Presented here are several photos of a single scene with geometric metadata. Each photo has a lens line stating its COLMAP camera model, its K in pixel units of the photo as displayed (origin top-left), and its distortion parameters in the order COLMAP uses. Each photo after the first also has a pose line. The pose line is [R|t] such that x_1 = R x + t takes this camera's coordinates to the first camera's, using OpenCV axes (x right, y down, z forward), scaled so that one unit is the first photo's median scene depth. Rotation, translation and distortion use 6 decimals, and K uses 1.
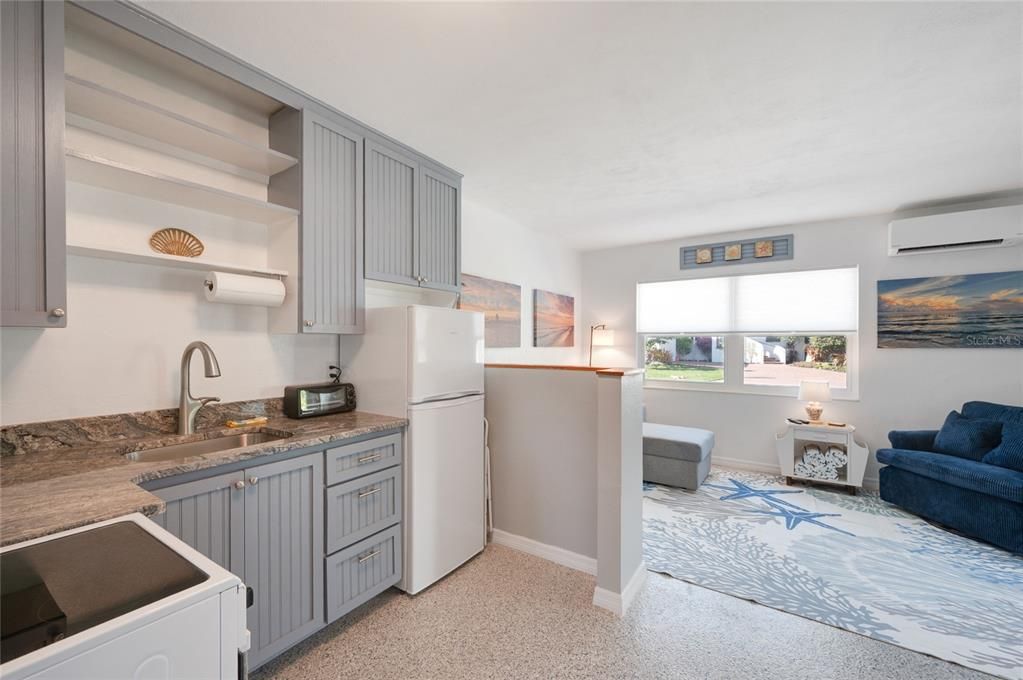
lens RADIAL K [[423.9, 0, 506.3], [0, 423.9, 342.9], [0, 0, 1]] dist [-0.000442, 0.000594]
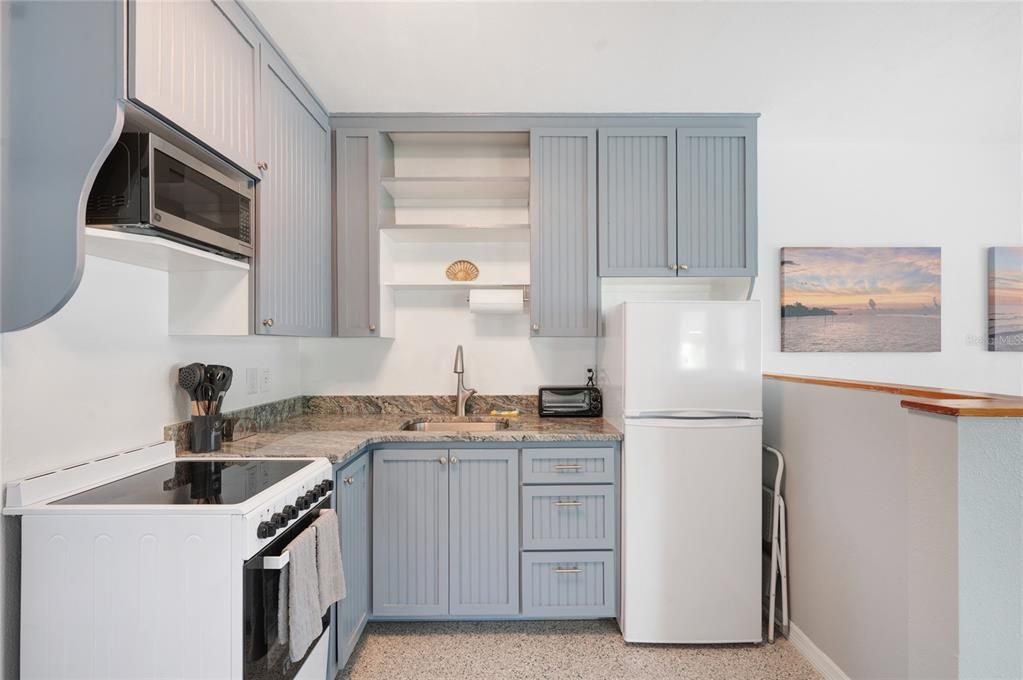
lens RADIAL K [[423.9, 0, 511.0], [0, 423.9, 345.2], [0, 0, 1]] dist [-0.000442, 0.000594]
pose [[0.558429, -0.005883, -0.829532, 0.376977], [0.004285, 0.999982, -0.004207, 0.002560], [0.829541, -0.001205, 0.558444, 0.349849]]
